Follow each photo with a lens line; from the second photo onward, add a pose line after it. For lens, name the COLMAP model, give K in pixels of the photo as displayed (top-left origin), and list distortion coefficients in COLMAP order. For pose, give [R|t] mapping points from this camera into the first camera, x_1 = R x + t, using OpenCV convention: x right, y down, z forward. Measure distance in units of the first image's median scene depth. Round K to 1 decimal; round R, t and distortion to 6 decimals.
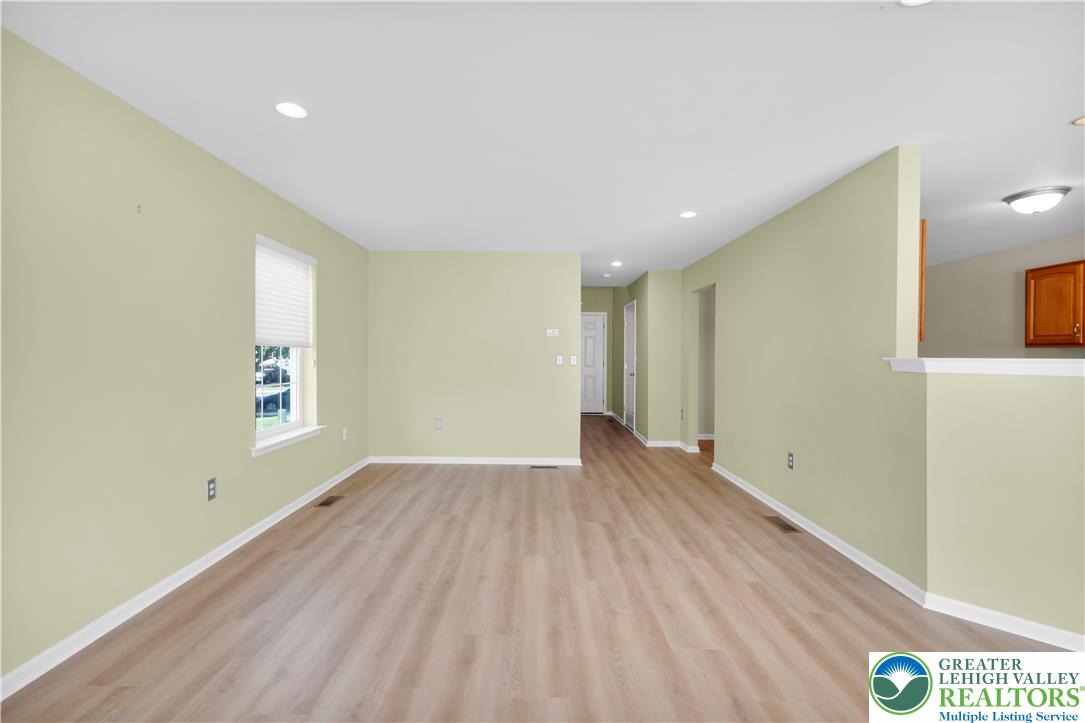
lens RADIAL K [[475.4, 0, 538.4], [0, 475.4, 357.7], [0, 0, 1]] dist [-0.000235, -0.000235]
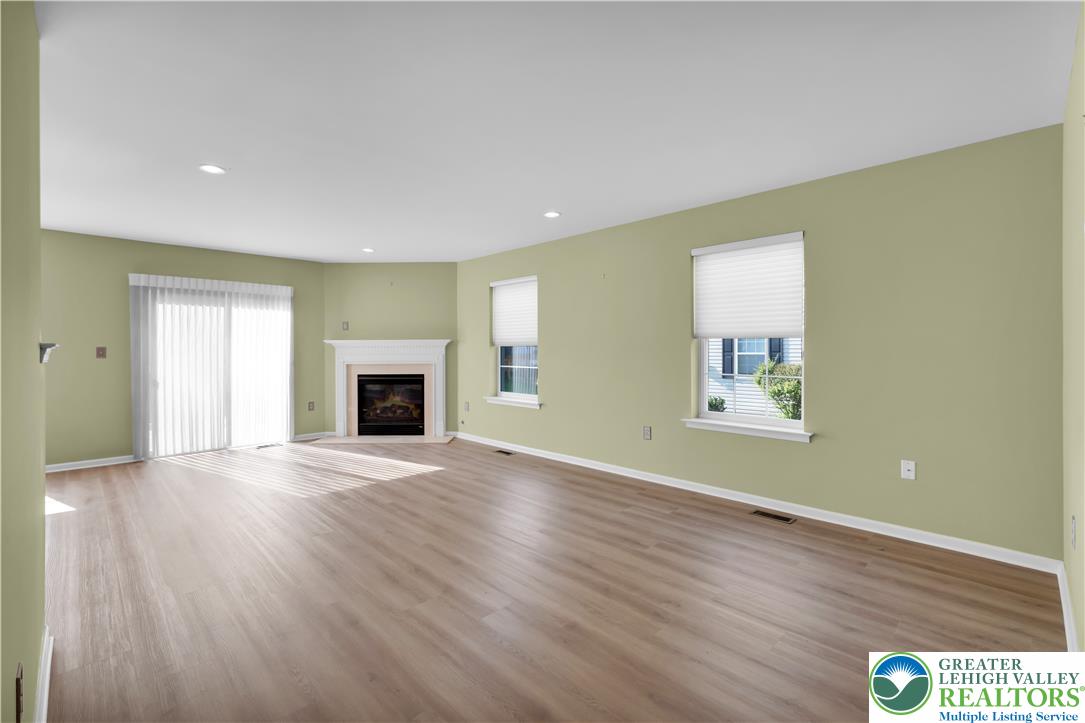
lens RADIAL K [[475.4, 0, 538.1], [0, 475.4, 357.1], [0, 0, 1]] dist [-0.000235, -0.000235]
pose [[-0.717350, 0.008297, -0.696664, 0.584788], [-0.006863, 0.999796, 0.018974, -0.000930], [0.696679, 0.018393, -0.717147, 1.656407]]
